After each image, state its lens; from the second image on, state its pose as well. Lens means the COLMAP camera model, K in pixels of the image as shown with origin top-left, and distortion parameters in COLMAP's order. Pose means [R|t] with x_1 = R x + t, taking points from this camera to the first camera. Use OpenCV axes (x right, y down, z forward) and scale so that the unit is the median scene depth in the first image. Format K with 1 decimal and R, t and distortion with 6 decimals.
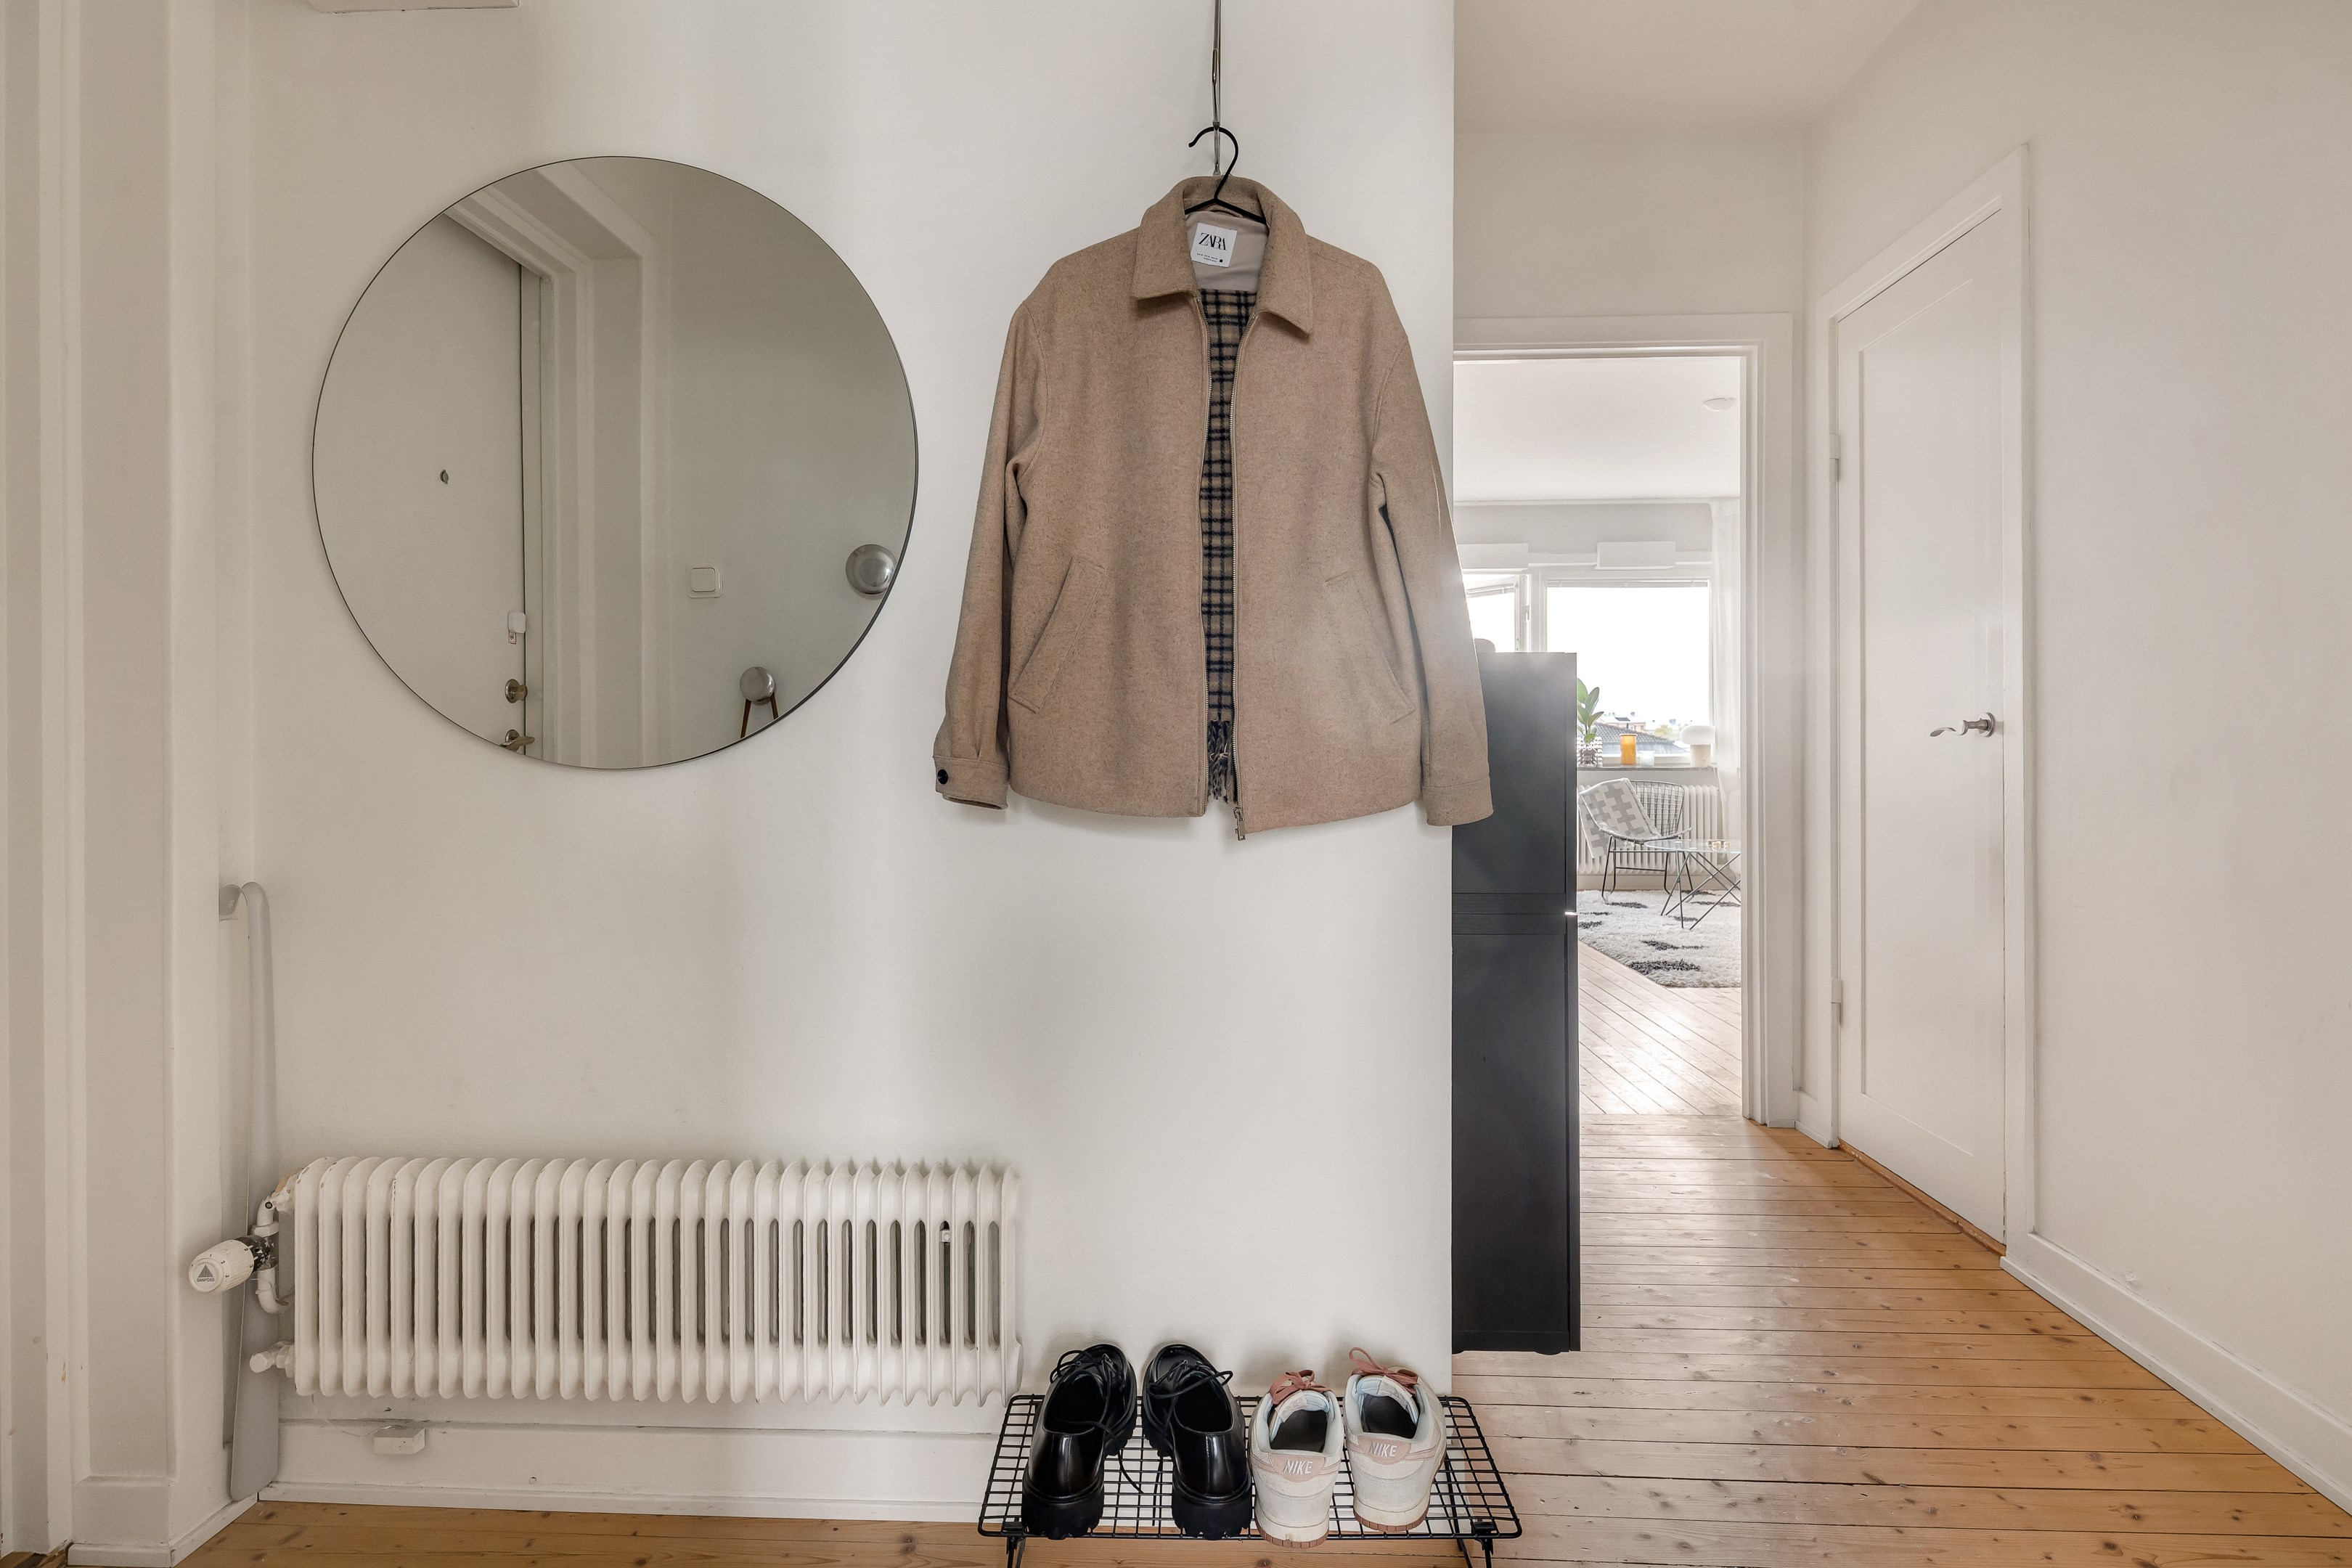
lens RADIAL K [[1252.8, 0, 1165.3], [0, 1252.8, 754.0], [0, 0, 1]] dist [0.001176, 0.000231]
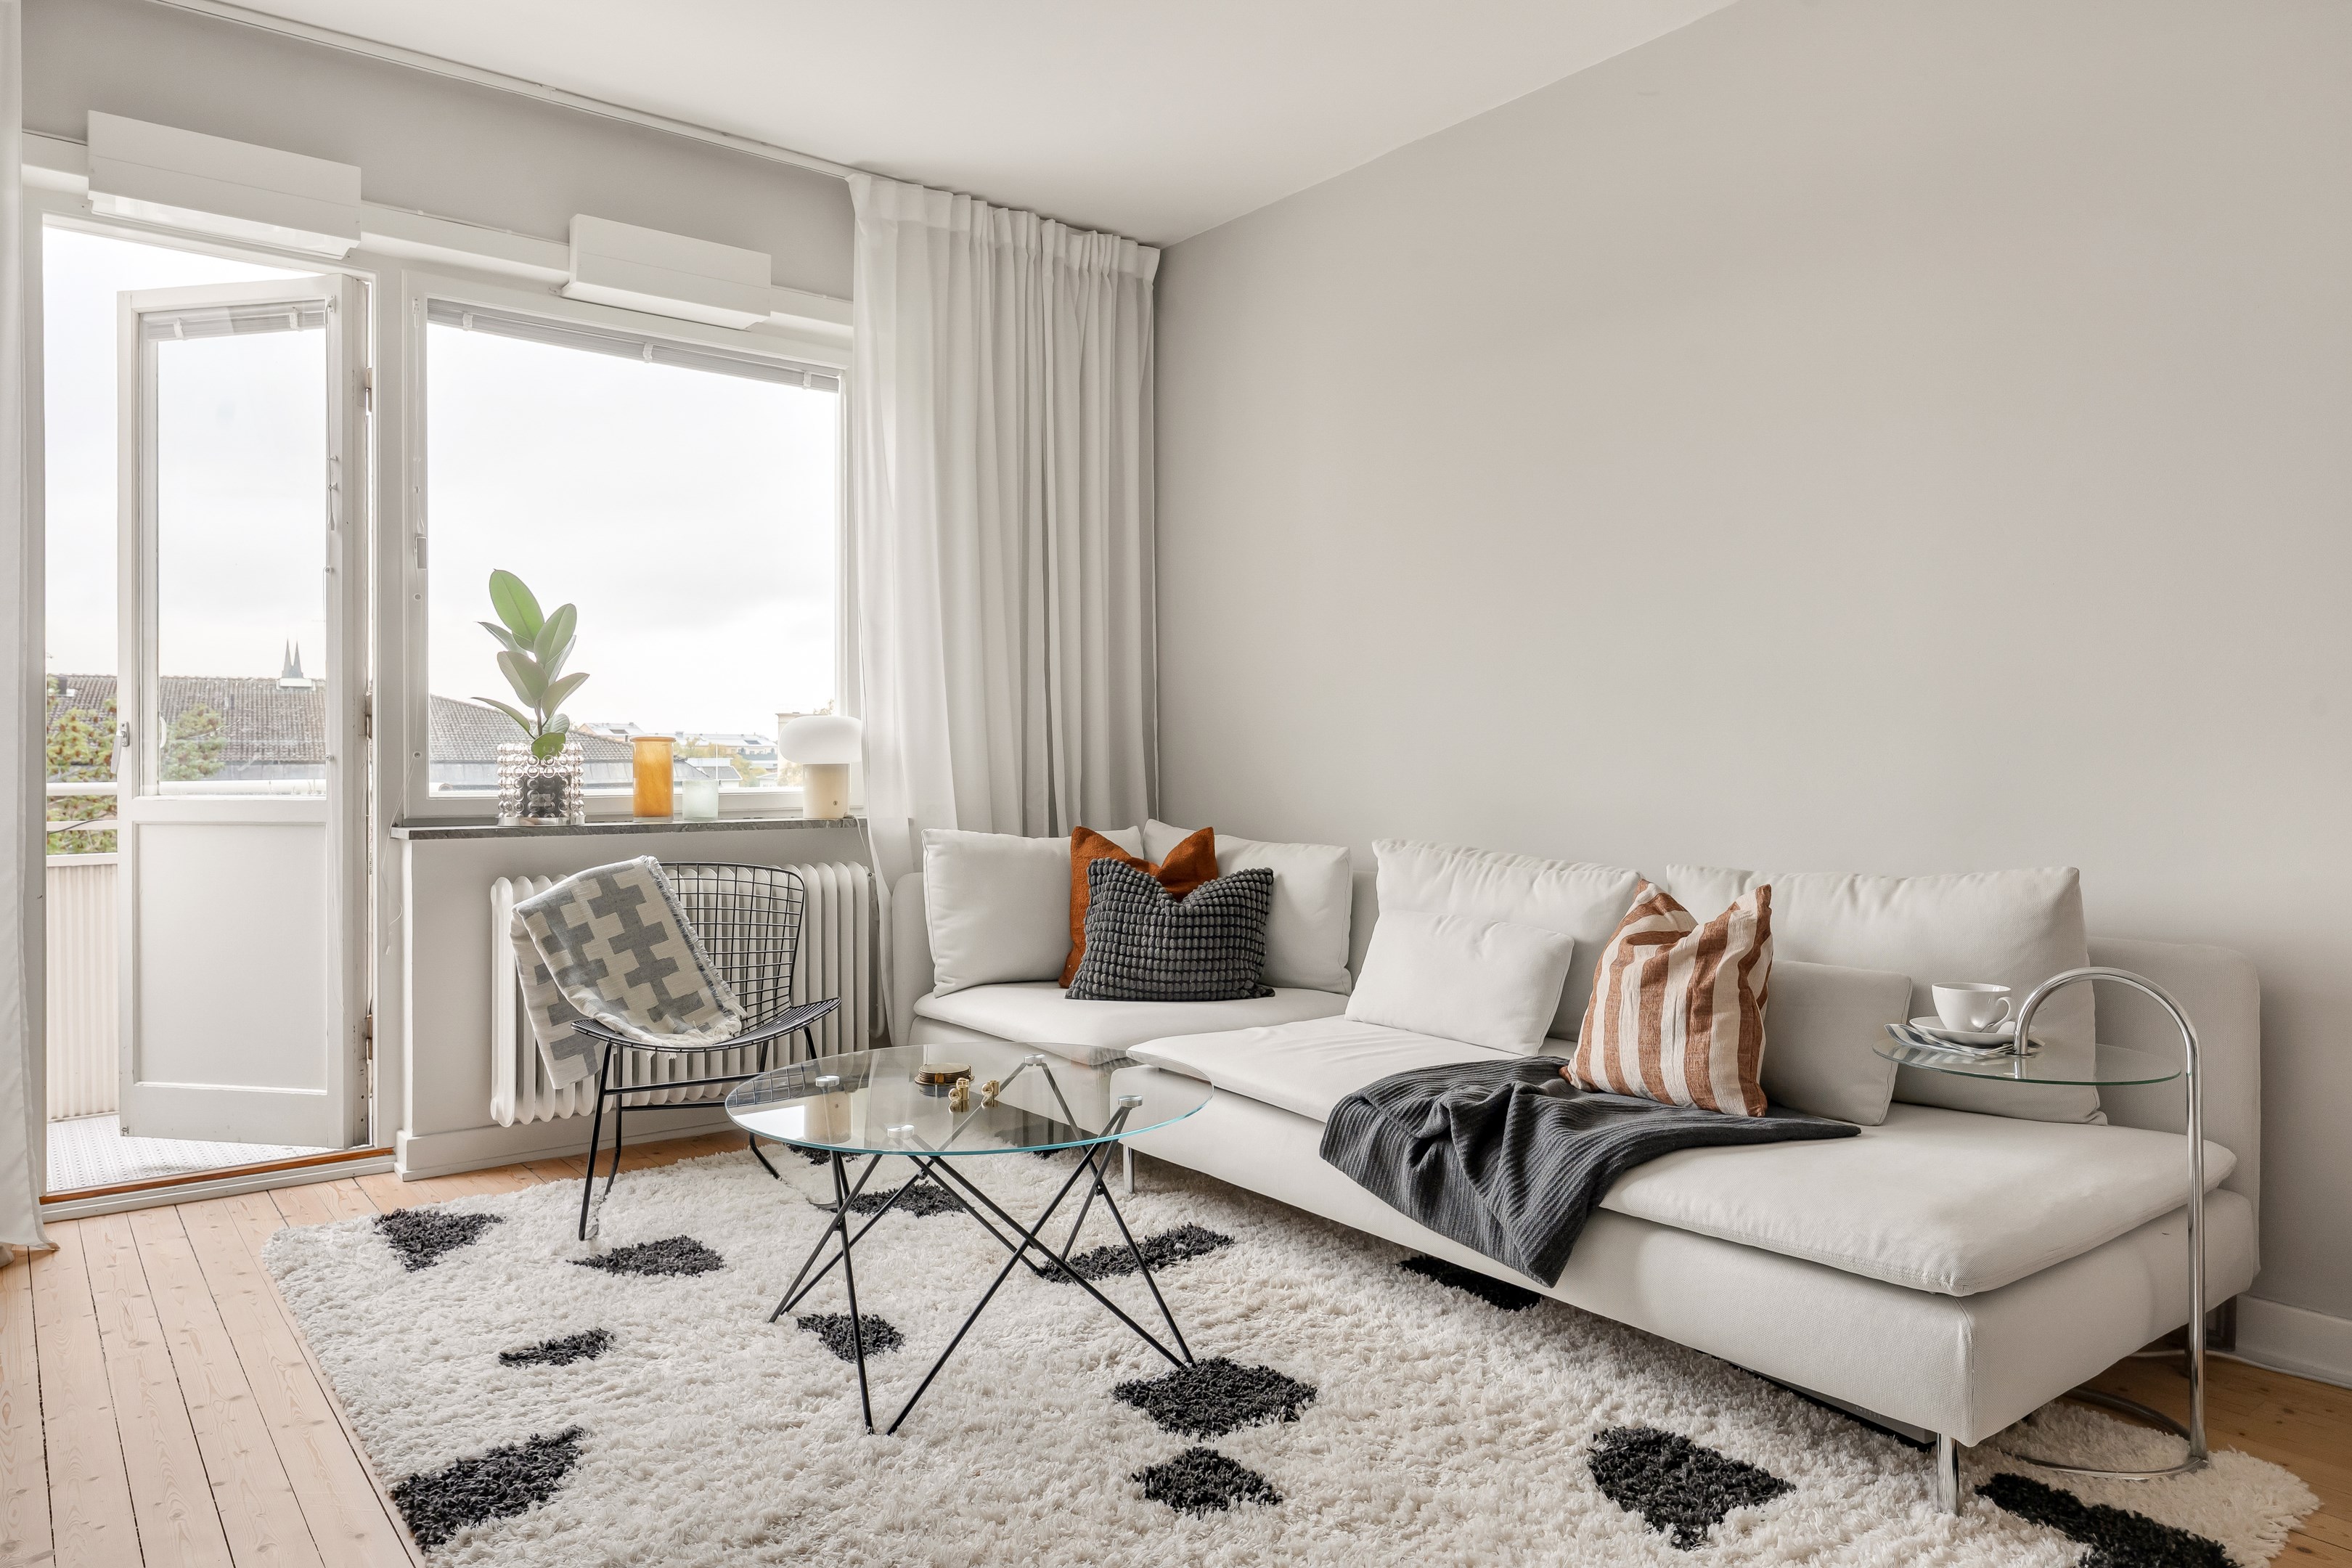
lens RADIAL K [[1488.0, 0, 1174.6], [0, 1488.0, 760.9], [0, 0, 1]] dist [0.000958, 0.000626]
pose [[0.759581, 0.002751, 0.650407, 1.372225], [0.002920, 0.999967, -0.007639, -0.031819], [-0.650407, 0.007702, 0.759547, 3.883010]]
